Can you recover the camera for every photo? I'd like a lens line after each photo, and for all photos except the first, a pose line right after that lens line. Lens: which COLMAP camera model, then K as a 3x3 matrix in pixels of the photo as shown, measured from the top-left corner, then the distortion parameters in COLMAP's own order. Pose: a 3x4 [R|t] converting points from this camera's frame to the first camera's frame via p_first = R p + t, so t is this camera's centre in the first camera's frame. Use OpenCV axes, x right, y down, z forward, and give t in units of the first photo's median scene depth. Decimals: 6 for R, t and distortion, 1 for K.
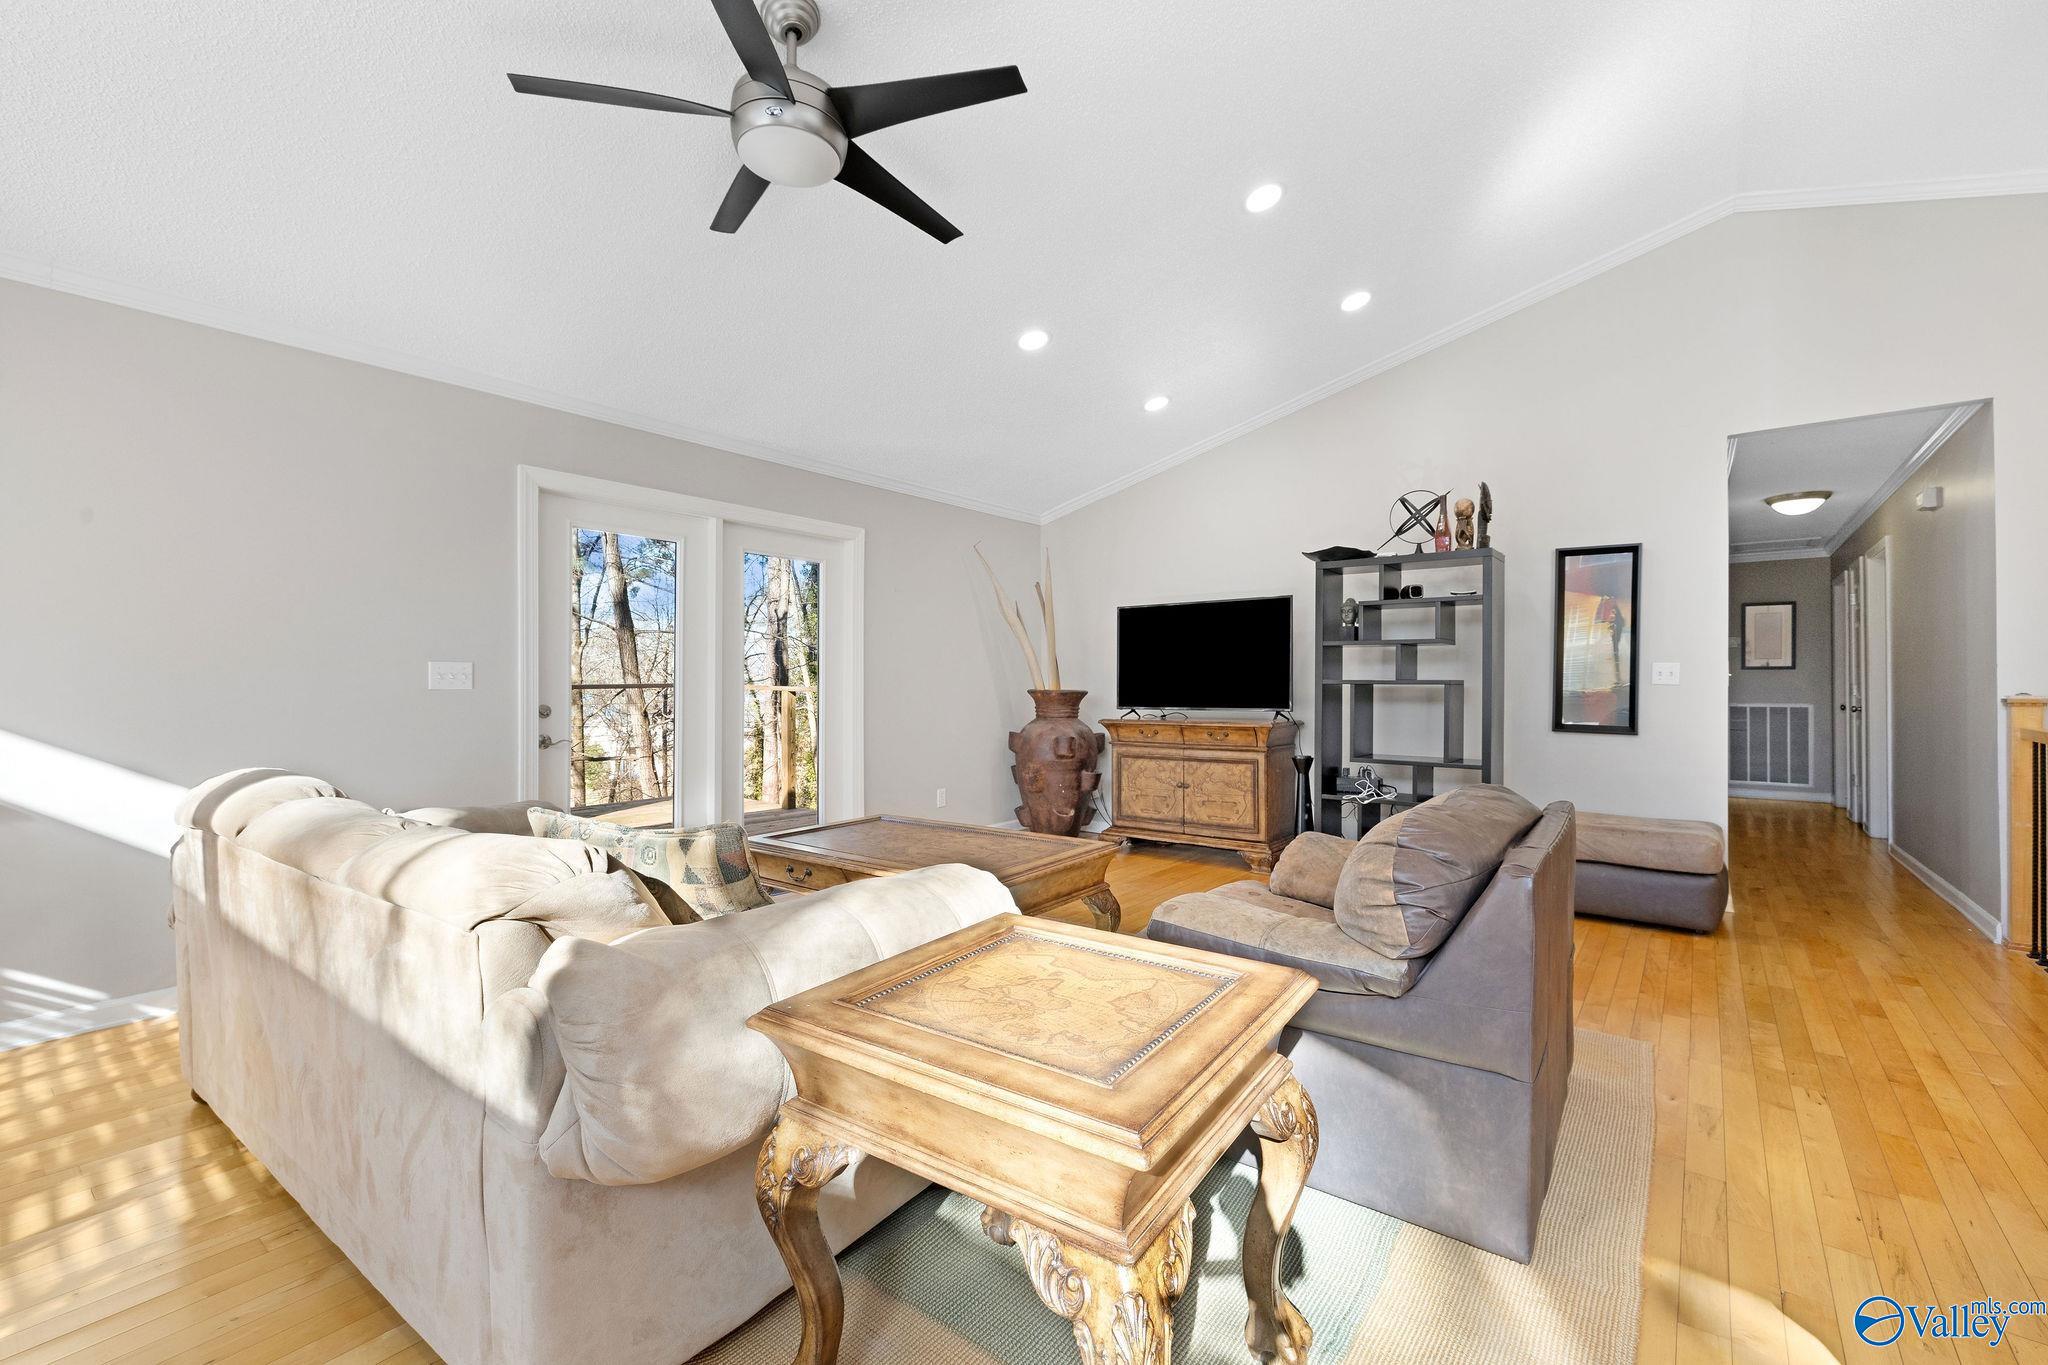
lens RADIAL K [[864.3, 0, 1026.5], [0, 864.3, 677.1], [0, 0, 1]] dist [-0.002038, -0.000279]
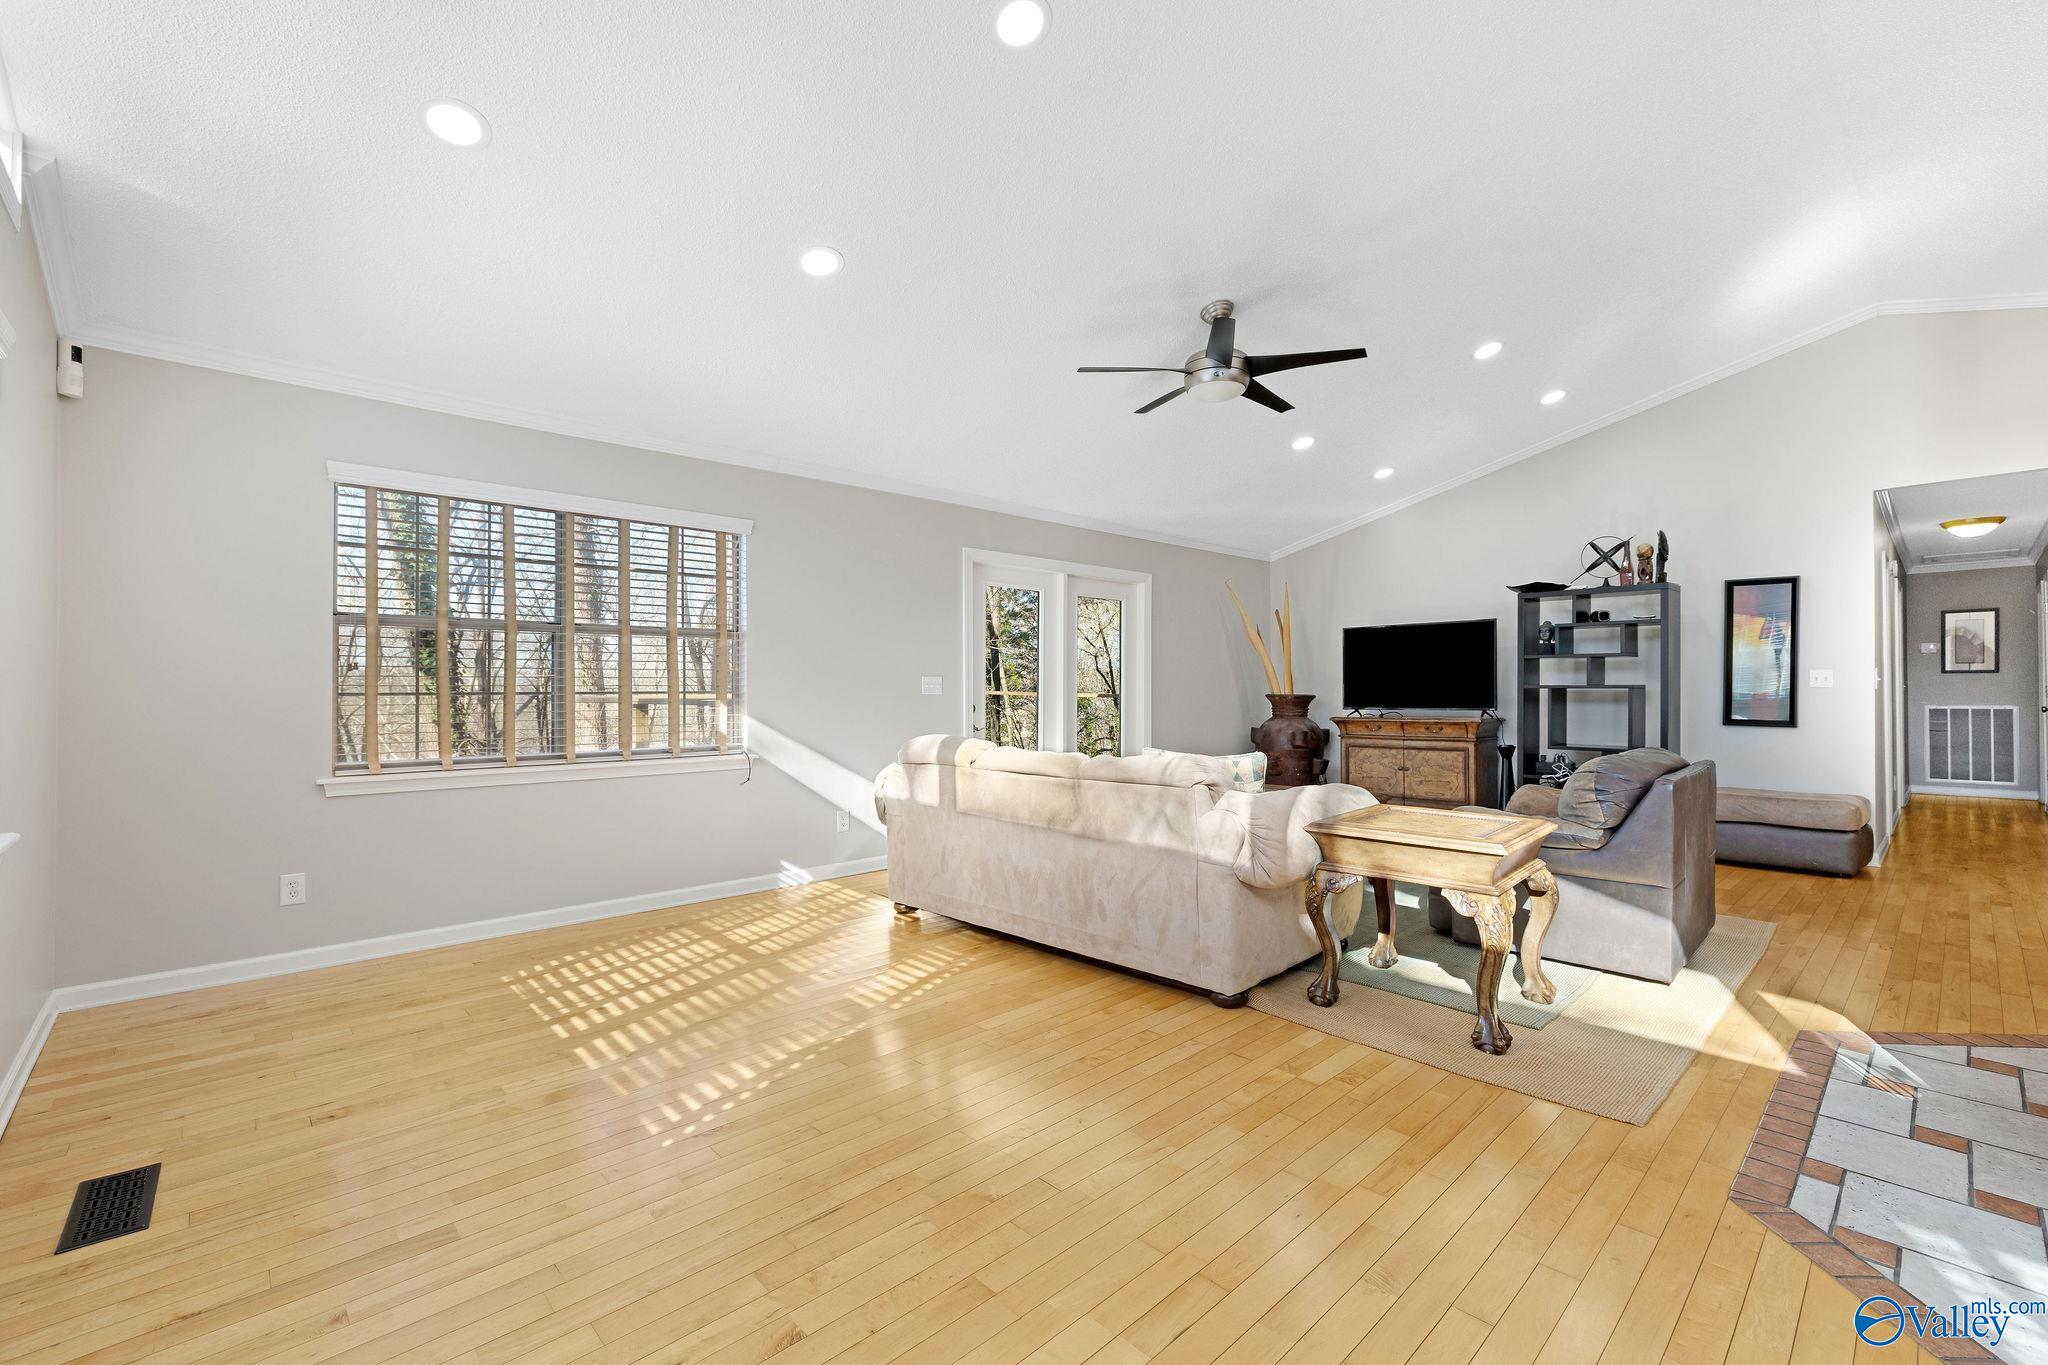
lens RADIAL K [[871.9, 0, 1022.2], [0, 871.9, 687.7], [0, 0, 1]] dist [0.001339, 0.000154]
pose [[0.987030, -0.004928, -0.160462, -0.188283], [0.005480, 0.999981, 0.002994, -0.000992], [0.160444, -0.003835, 0.987037, -0.405149]]
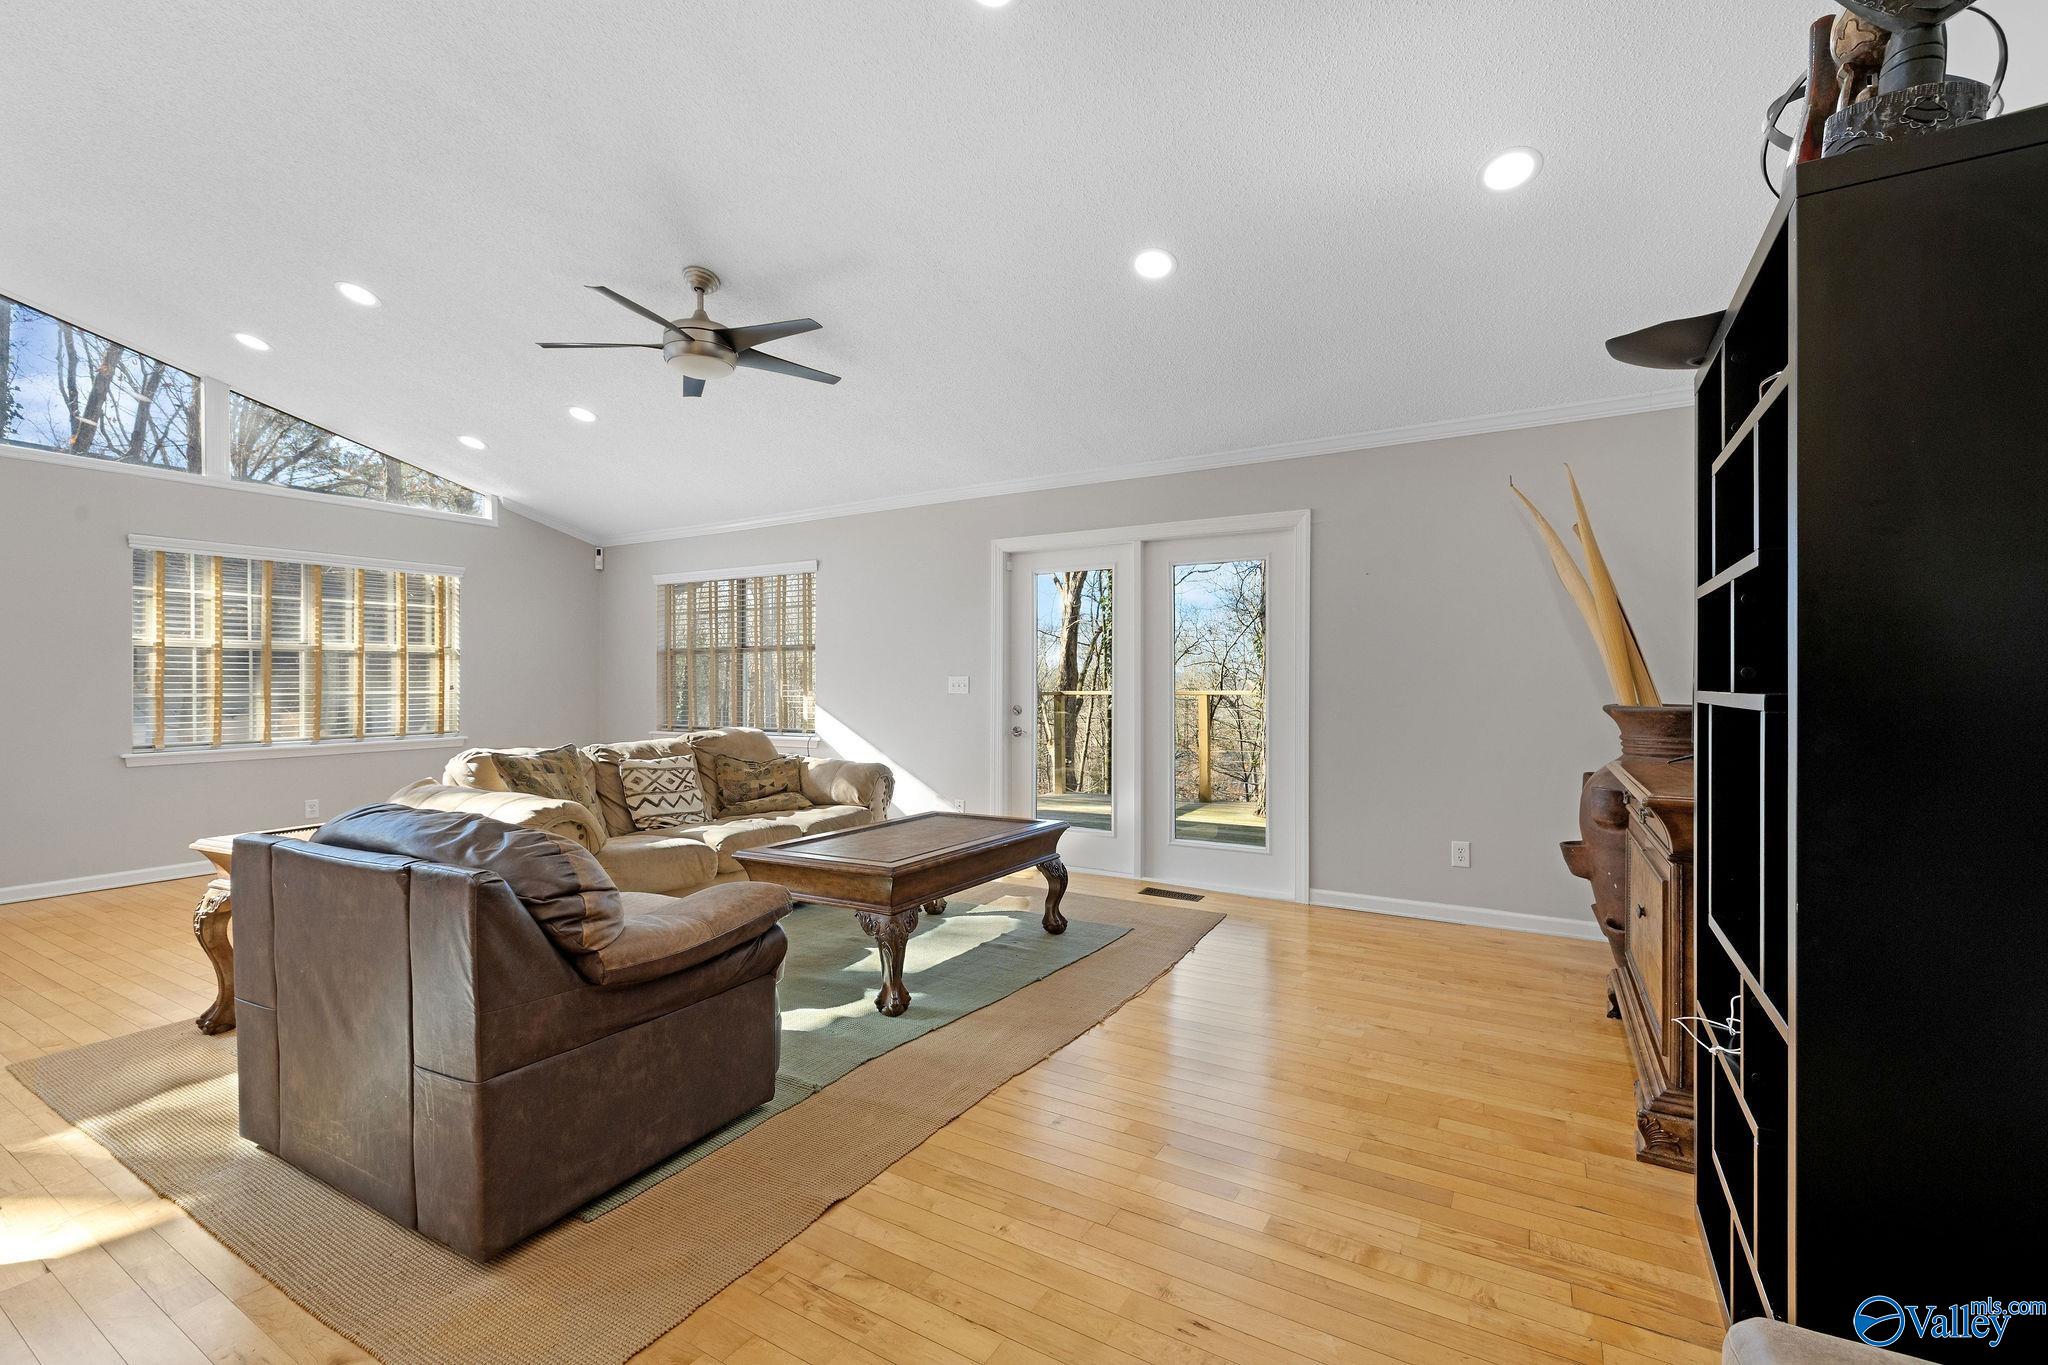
lens RADIAL K [[893.0, 0, 1024.0], [0, 893.0, 682.5], [0, 0, 1]] dist [-0.001450, -0.000160]
pose [[0.120362, -0.002251, -0.992728, 0.721614], [0.007329, 0.999972, -0.001379, -0.003916], [0.992703, -0.007110, 0.120375, 0.686572]]
